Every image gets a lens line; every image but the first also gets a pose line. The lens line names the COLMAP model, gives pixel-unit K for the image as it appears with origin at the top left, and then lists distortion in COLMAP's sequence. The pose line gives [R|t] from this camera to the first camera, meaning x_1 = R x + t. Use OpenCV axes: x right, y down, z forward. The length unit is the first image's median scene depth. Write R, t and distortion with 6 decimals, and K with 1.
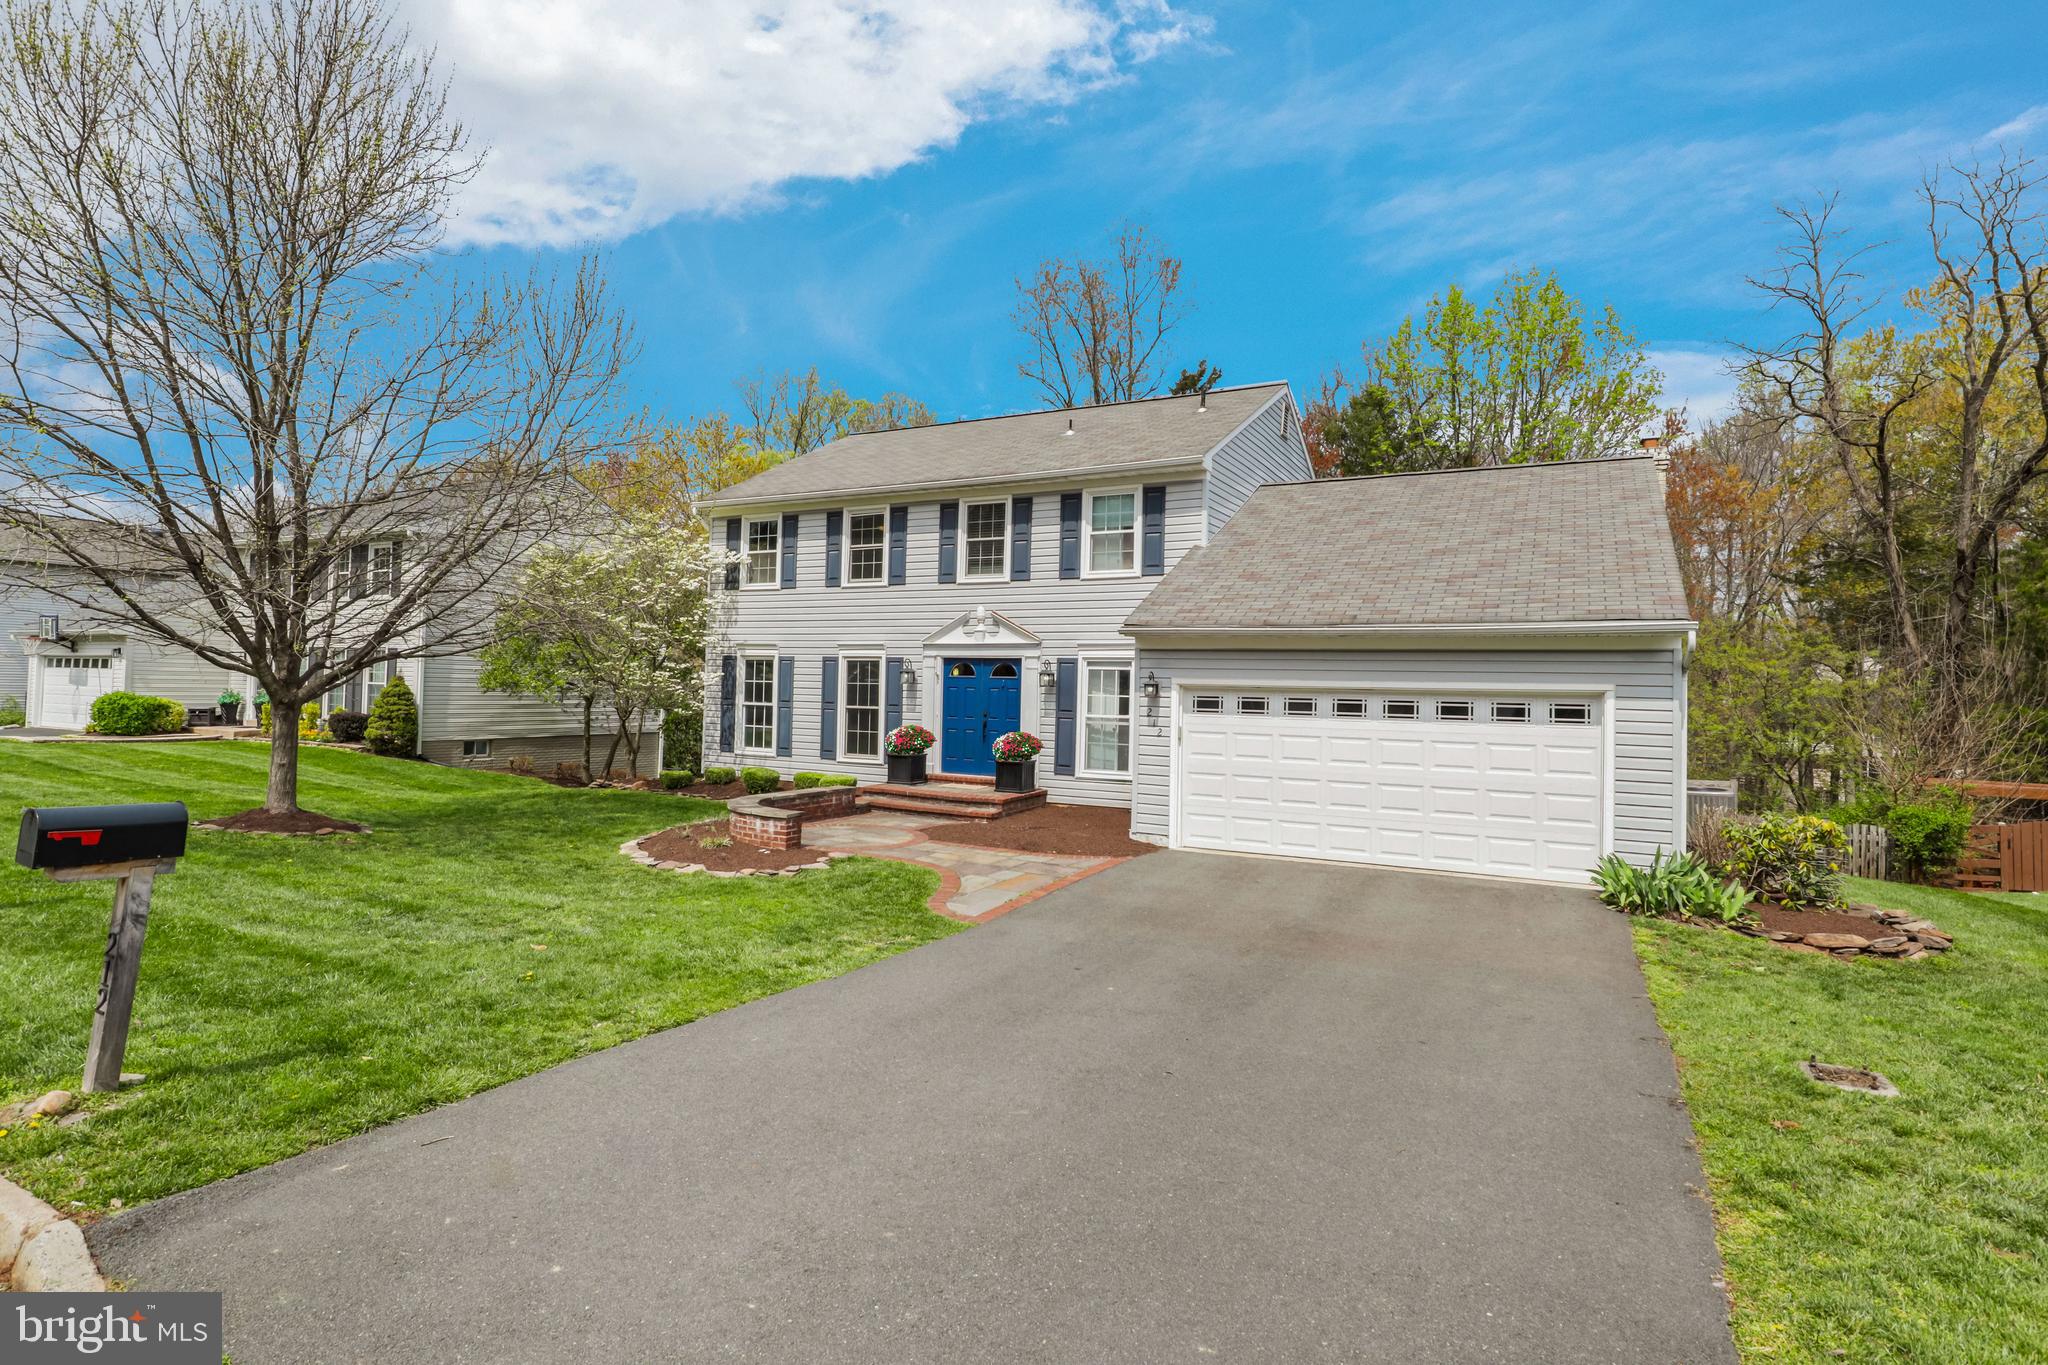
lens RADIAL K [[1029.6, 0, 1016.8], [0, 1029.6, 670.3], [0, 0, 1]] dist [-0.005442, 0.001513]
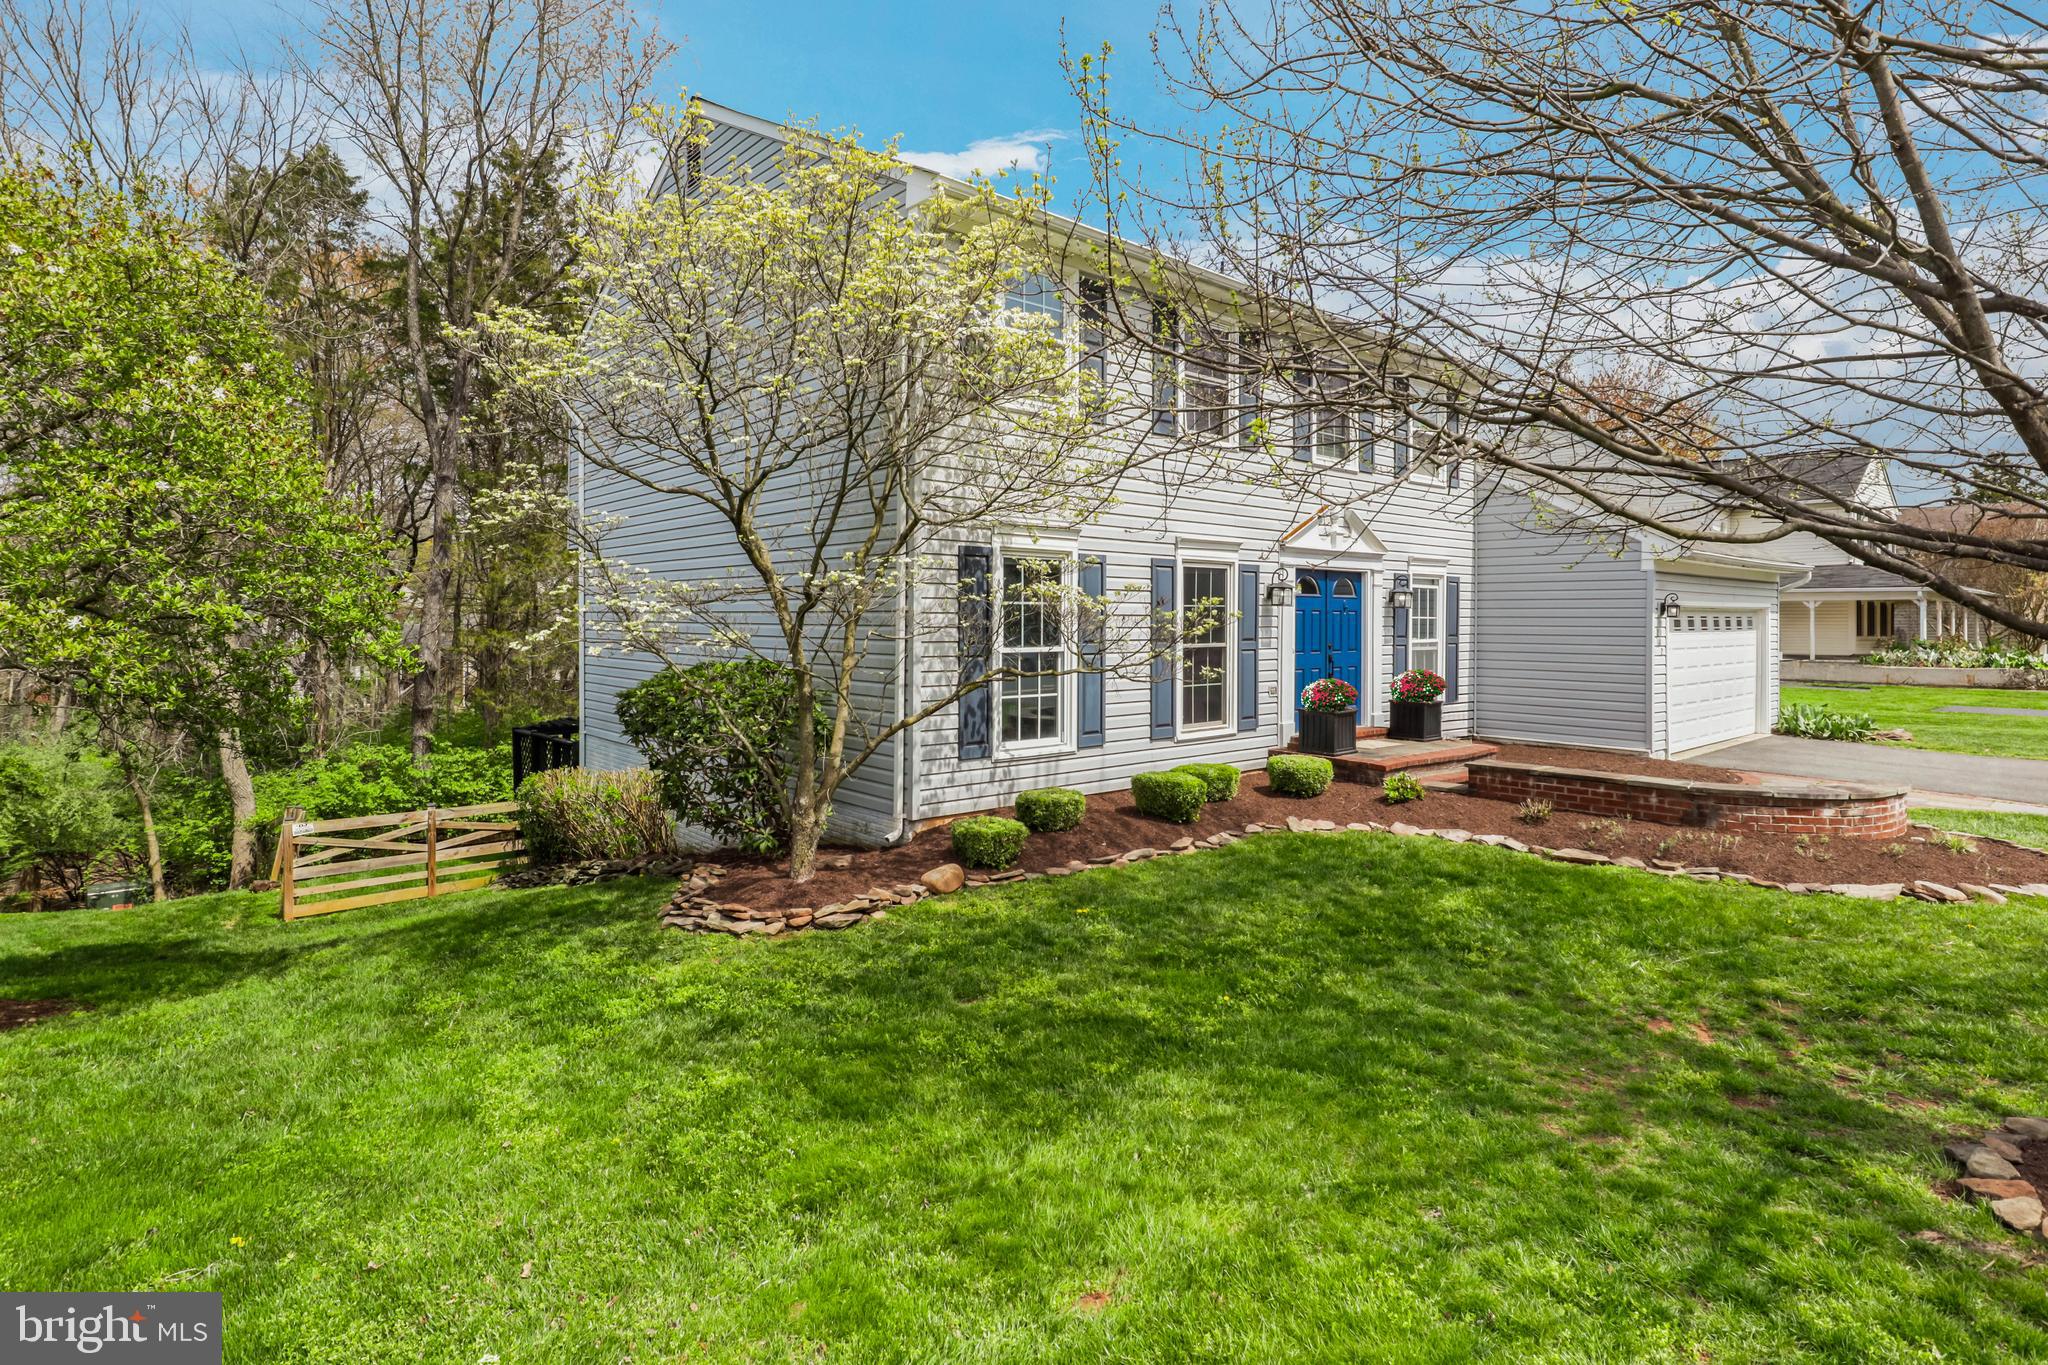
lens RADIAL K [[1029.6, 0, 1035.2], [0, 1029.6, 625.1], [0, 0, 1]] dist [-0.005442, 0.001513]
pose [[0.343281, -0.027072, 0.938843, -0.784074], [-0.011067, 0.999399, 0.032864, 0.005612], [-0.939168, -0.021672, 0.342774, 0.925858]]
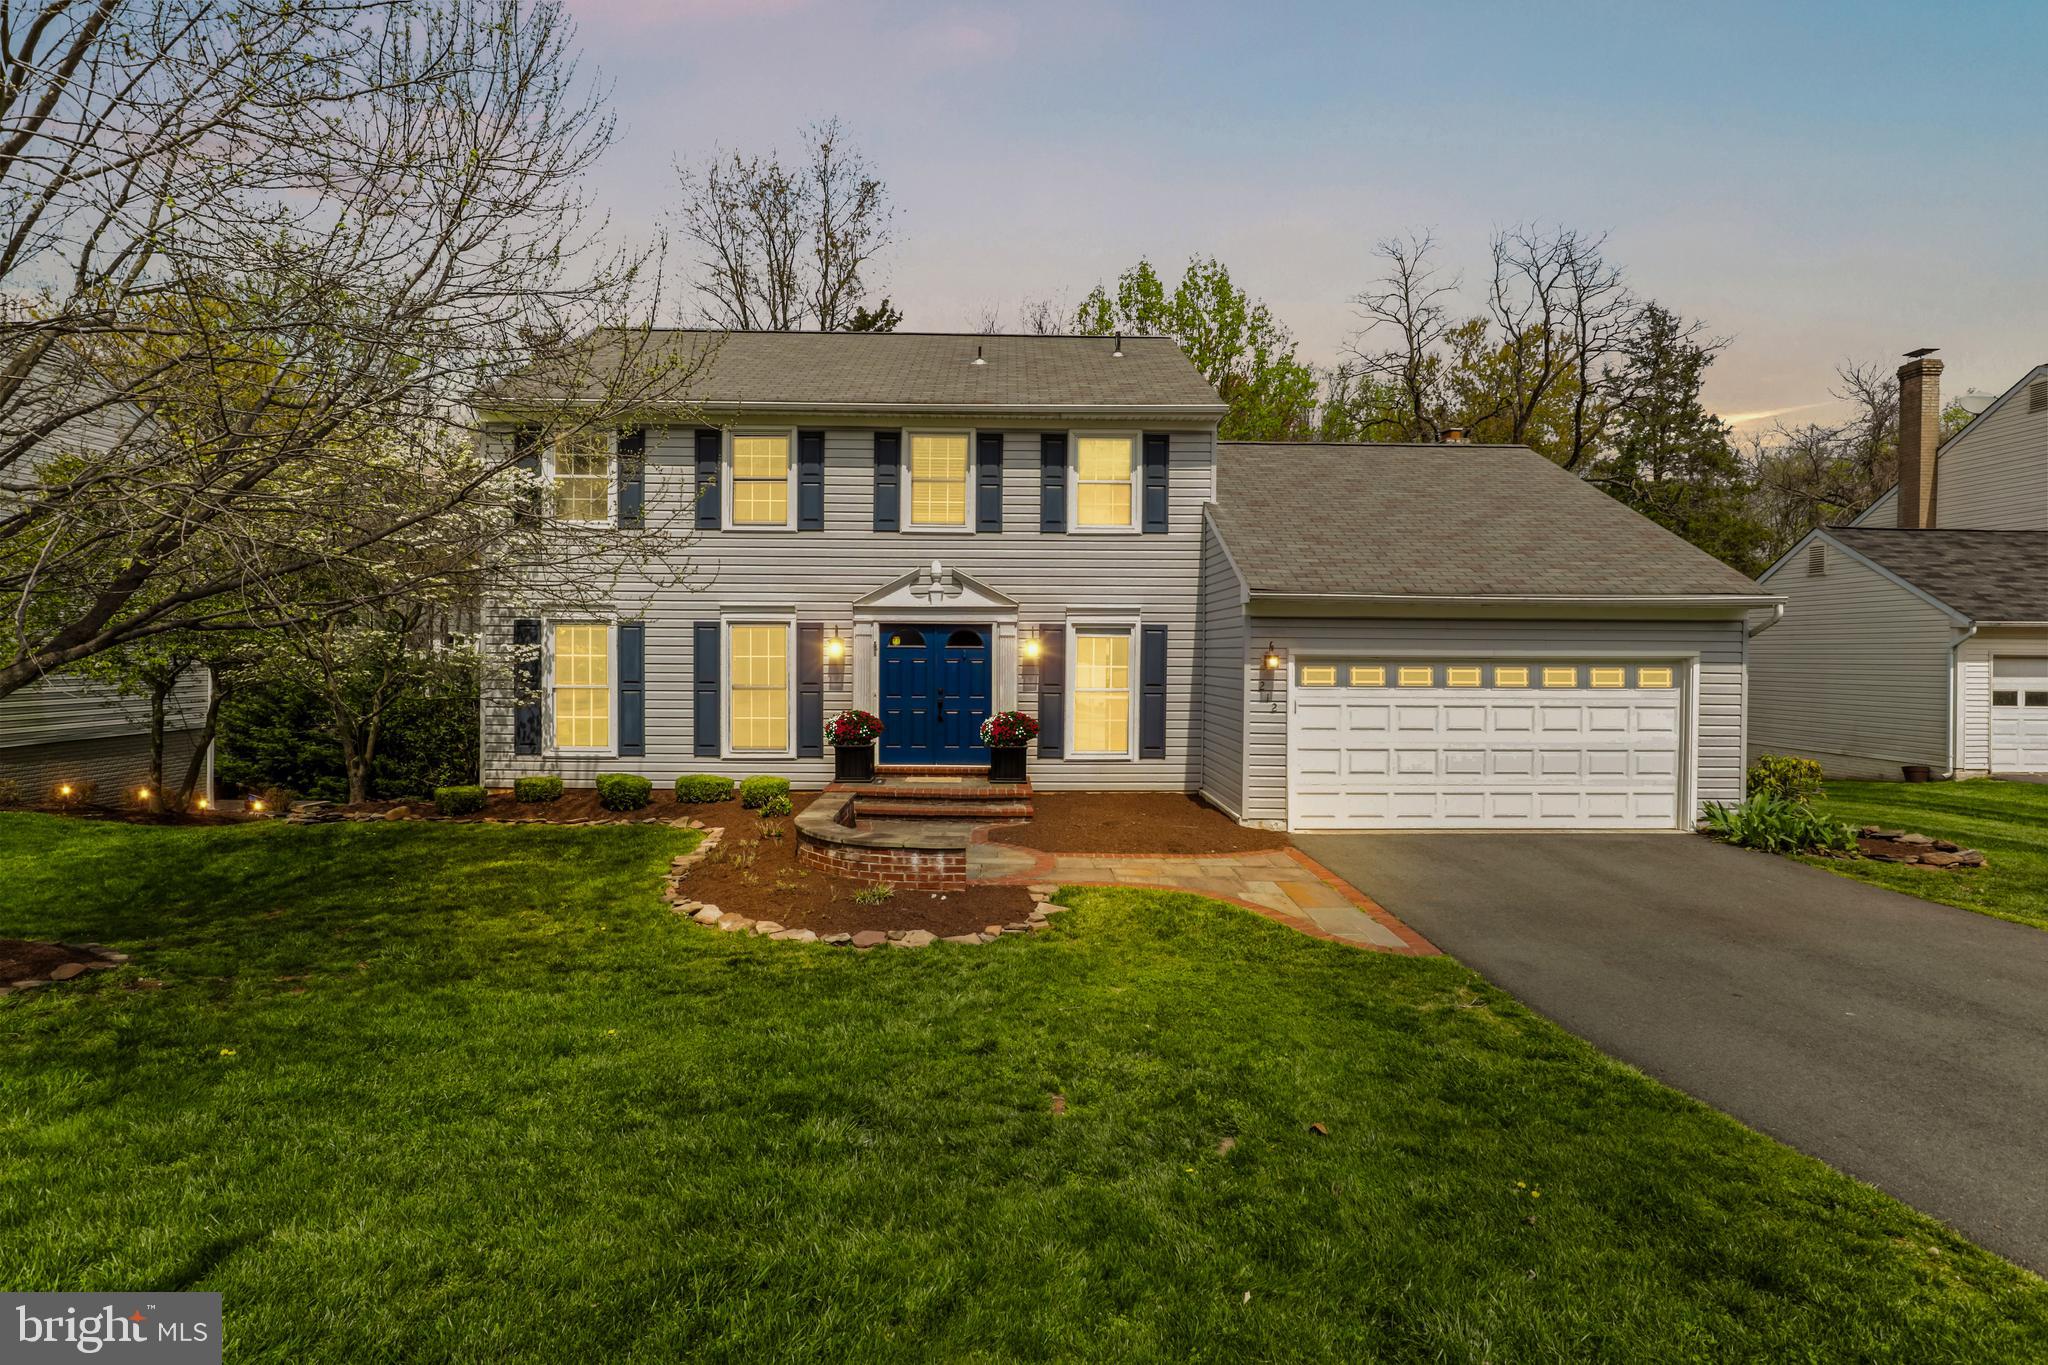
lens RADIAL K [[1029.6, 0, 1026.6], [0, 1029.6, 673.6], [0, 0, 1]] dist [-0.005442, 0.001513]
pose [[0.868137, -0.026377, 0.495623, -0.375110], [0.003975, 0.998924, 0.046201, -0.009741], [-0.496308, -0.038139, 0.867308, 0.238104]]
